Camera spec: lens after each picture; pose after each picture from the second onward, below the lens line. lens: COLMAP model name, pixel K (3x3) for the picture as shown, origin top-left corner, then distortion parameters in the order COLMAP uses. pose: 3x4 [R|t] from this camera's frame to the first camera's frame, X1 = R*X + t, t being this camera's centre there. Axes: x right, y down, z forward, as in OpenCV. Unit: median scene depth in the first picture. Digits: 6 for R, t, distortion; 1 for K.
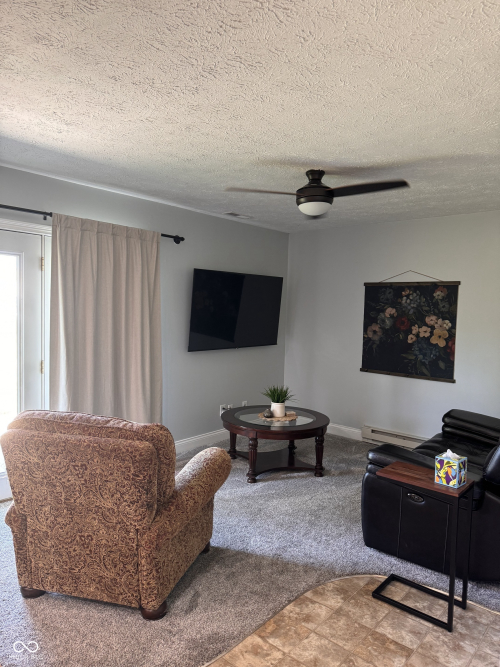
lens RADIAL K [[464.4, 0, 246.9], [0, 464.4, 333.2], [0, 0, 1]] dist [0.103835, -0.004723]
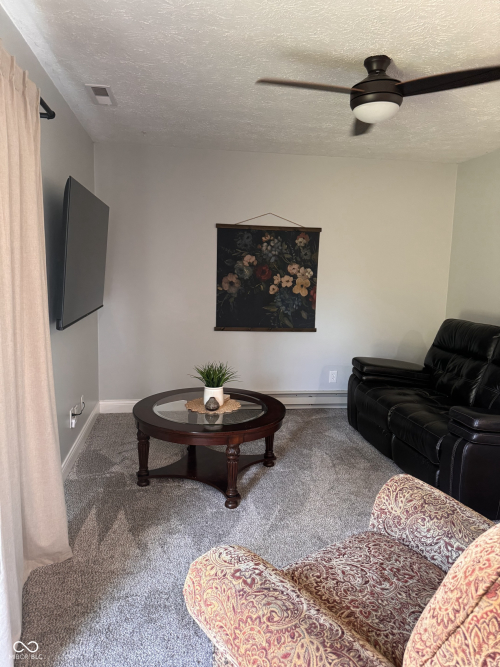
lens RADIAL K [[464.4, 0, 250.1], [0, 464.4, 333.8], [0, 0, 1]] dist [0.103835, -0.004723]
pose [[0.670417, -0.114703, 0.733065, -0.361881], [0.034870, 0.991758, 0.123291, -0.016141], [-0.741165, -0.057094, 0.668891, 0.423845]]
